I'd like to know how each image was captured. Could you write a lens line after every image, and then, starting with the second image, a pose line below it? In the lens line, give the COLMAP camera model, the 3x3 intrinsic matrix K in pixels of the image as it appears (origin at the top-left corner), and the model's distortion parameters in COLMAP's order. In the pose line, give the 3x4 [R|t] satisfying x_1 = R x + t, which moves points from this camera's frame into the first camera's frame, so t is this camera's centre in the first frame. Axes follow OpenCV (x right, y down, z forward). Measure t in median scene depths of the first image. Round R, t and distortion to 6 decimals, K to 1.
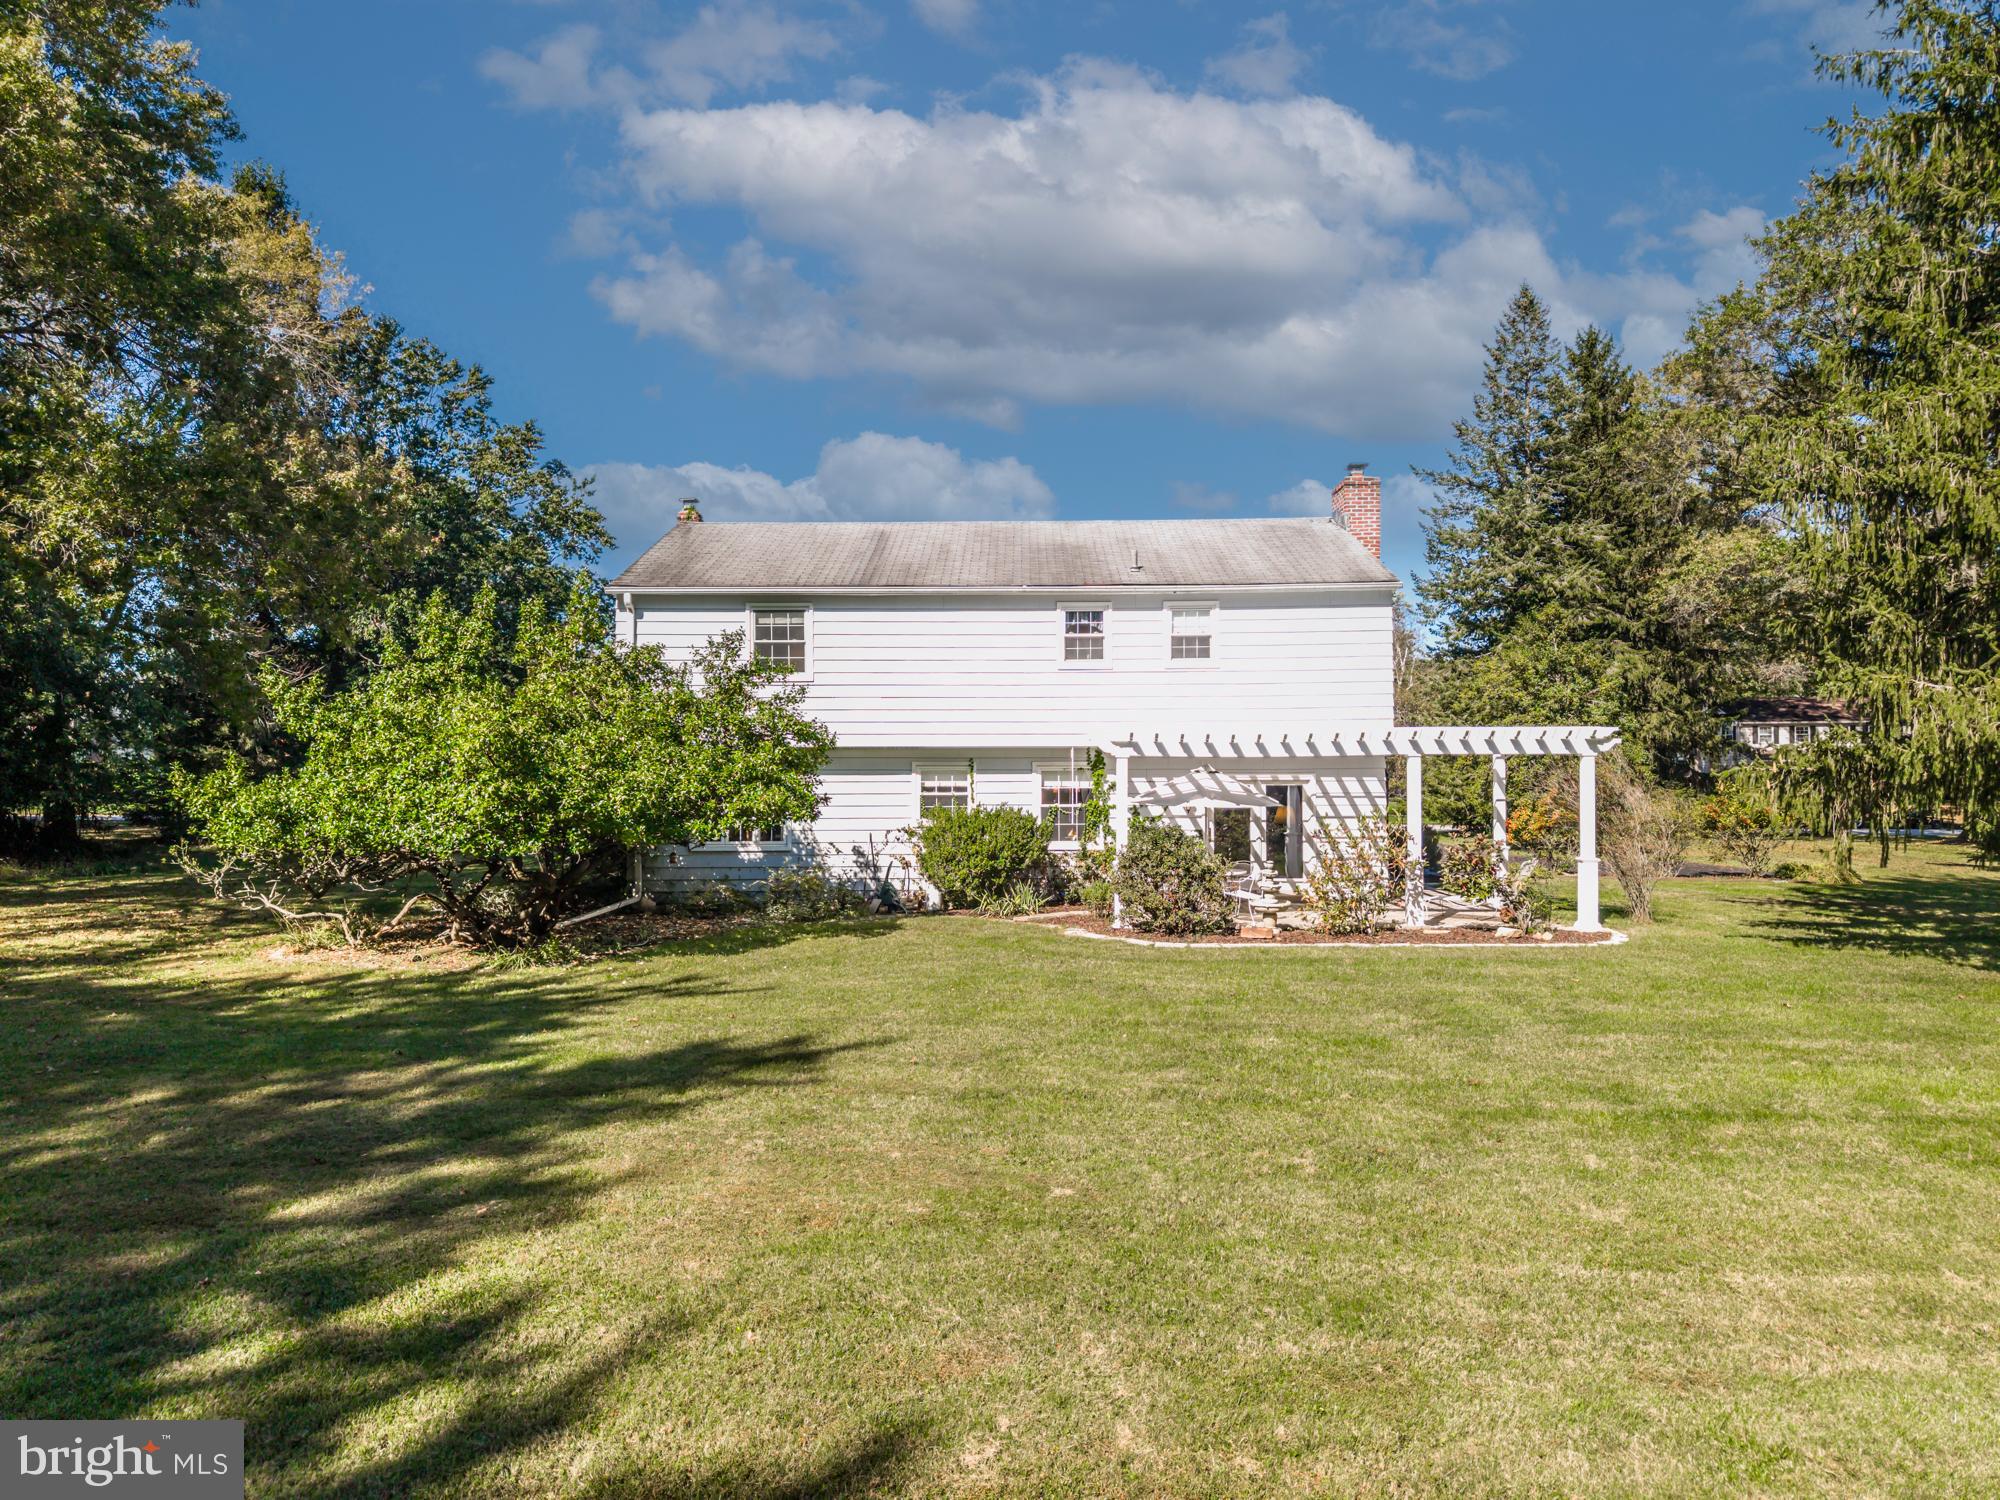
lens RADIAL K [[1338.7, 0, 975.0], [0, 1338.7, 757.7], [0, 0, 1]] dist [0.081202, -0.099602]
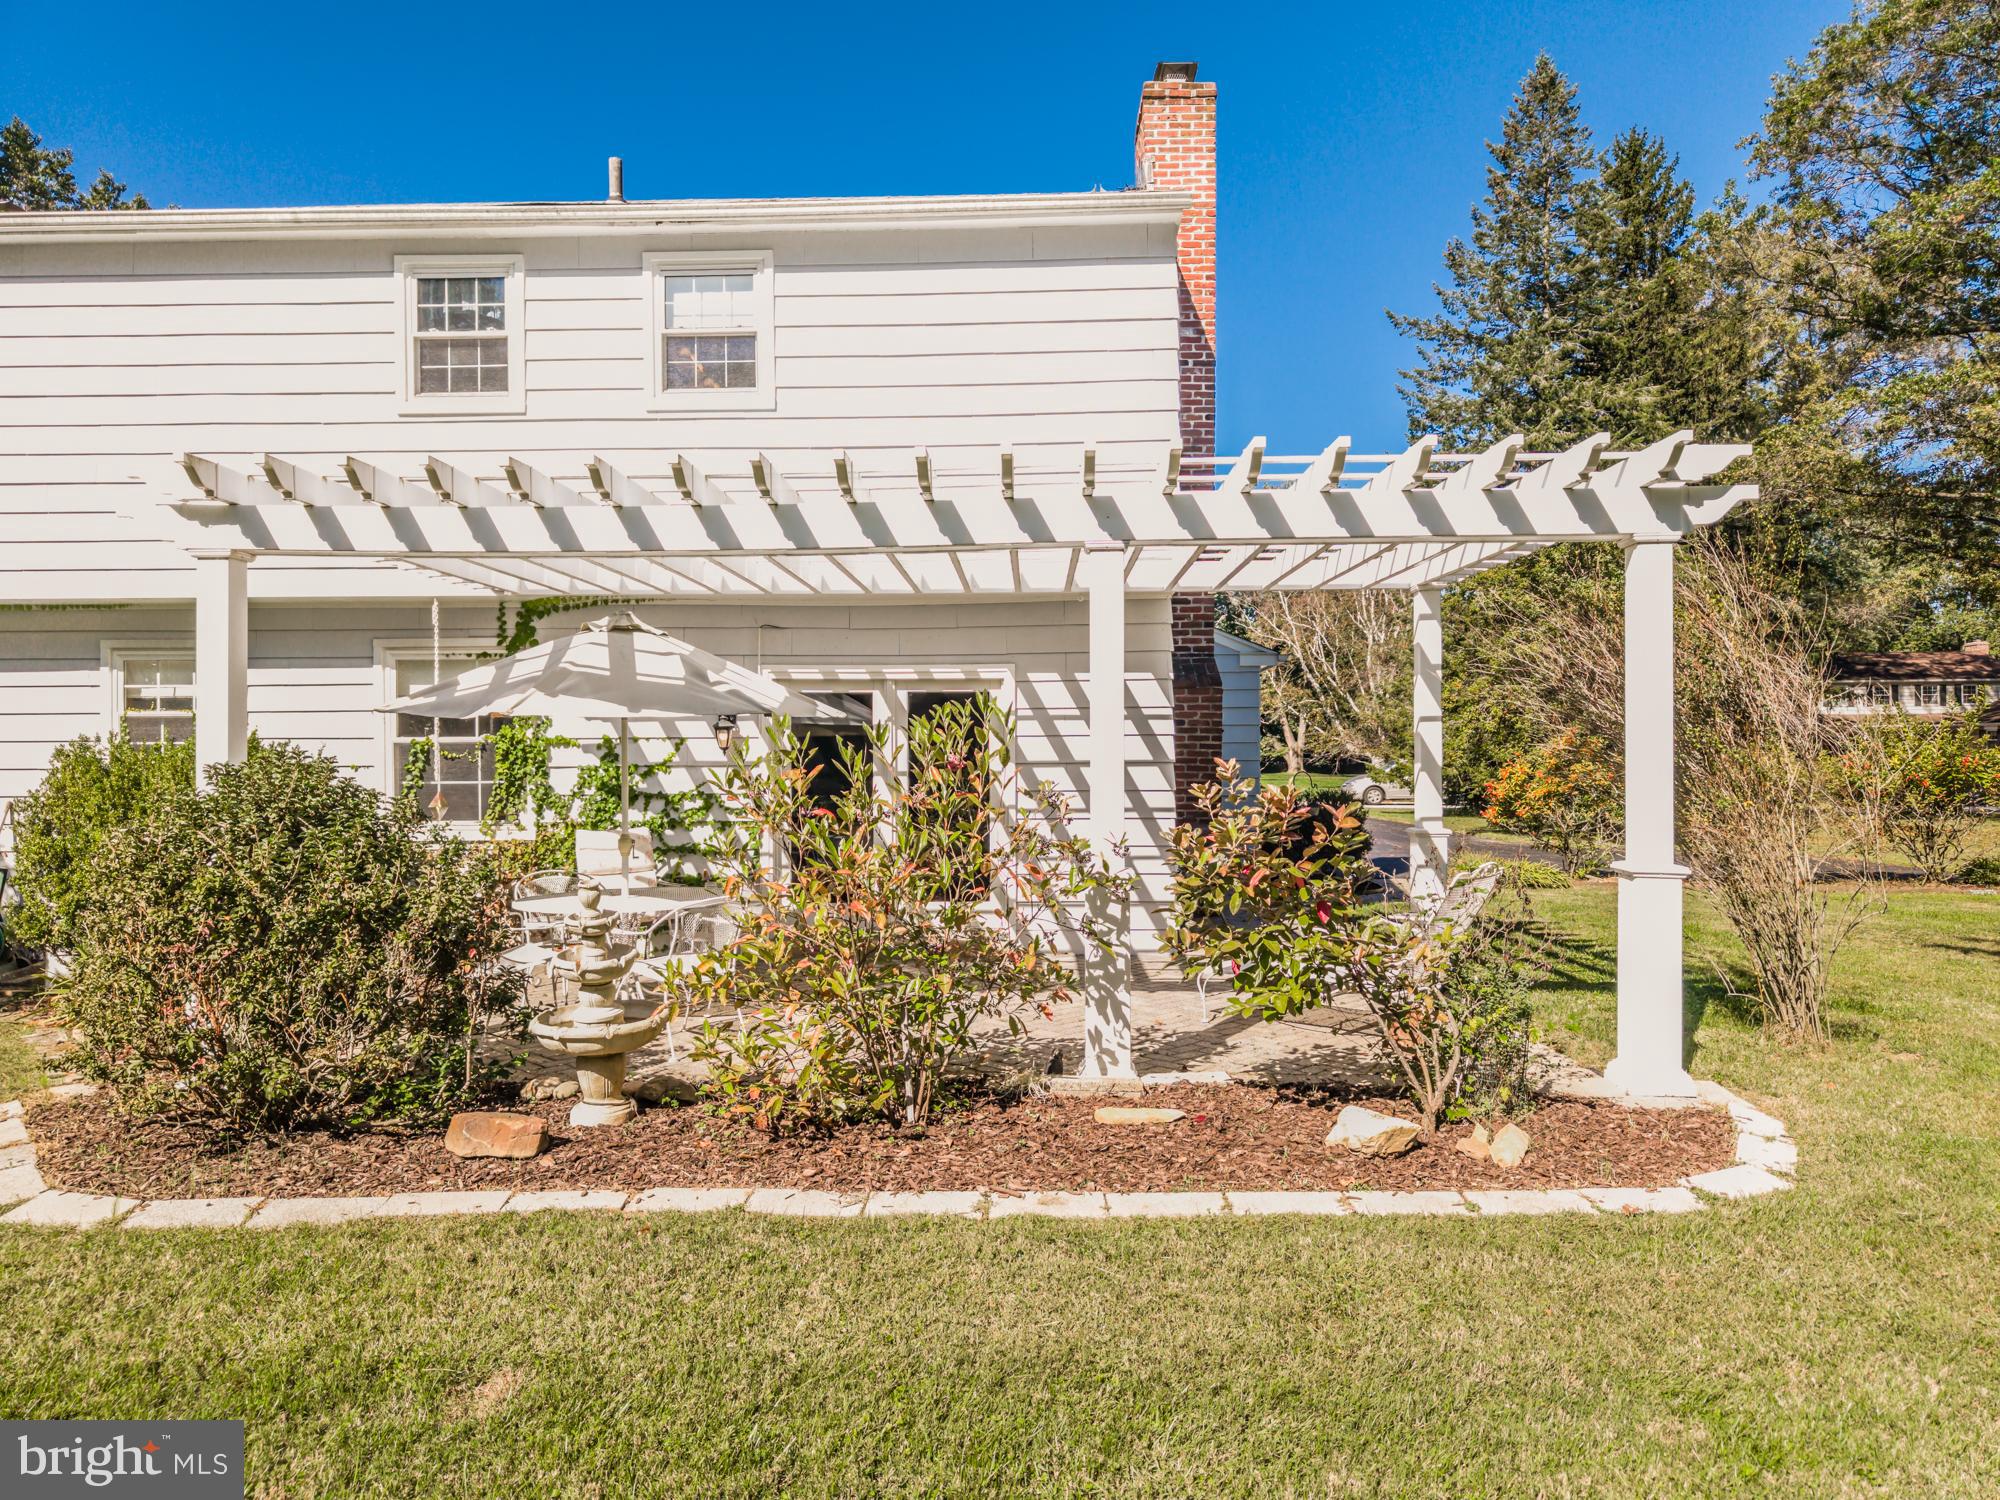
lens RADIAL K [[1357.5, 0, 985.4], [0, 1357.5, 751.5], [0, 0, 1]] dist [0.026512, -0.001052]
pose [[0.999914, -0.002571, -0.012849, 0.249717], [0.002661, 0.999972, 0.007014, 0.037411], [0.012830, -0.007048, 0.999893, 0.563375]]
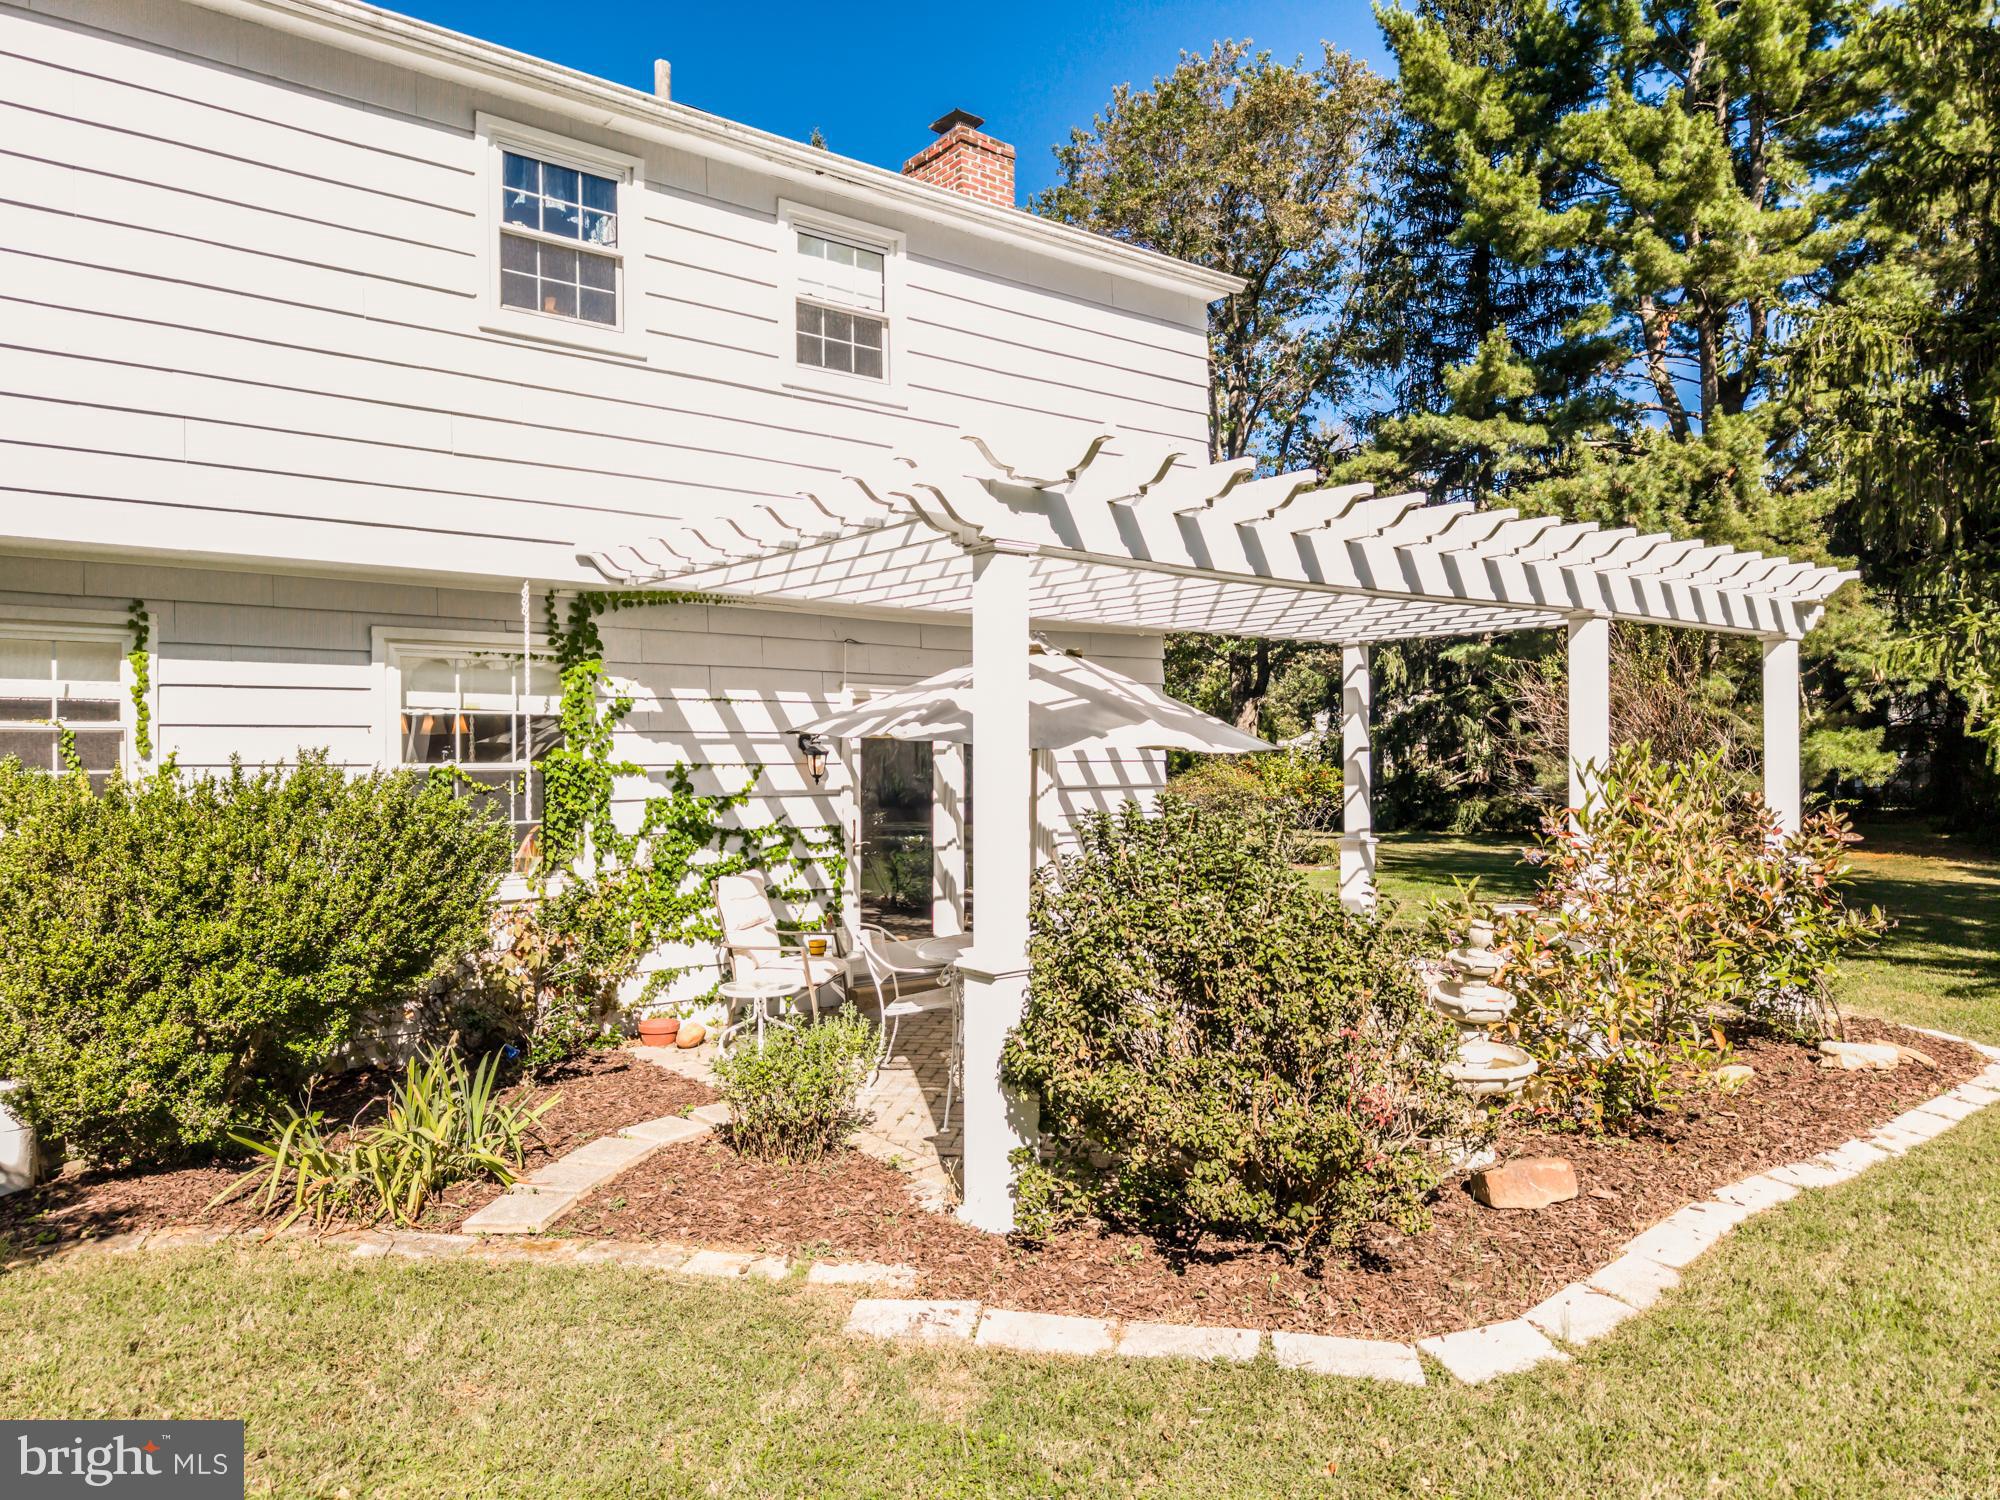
lens RADIAL K [[1357.5, 0, 985.4], [0, 1357.5, 751.5], [0, 0, 1]] dist [0.026512, -0.001052]
pose [[0.777380, 0.002604, 0.629025, -0.046369], [-0.004055, 0.999991, 0.000871, 0.031730], [-0.629018, -0.003228, 0.777384, 0.669424]]
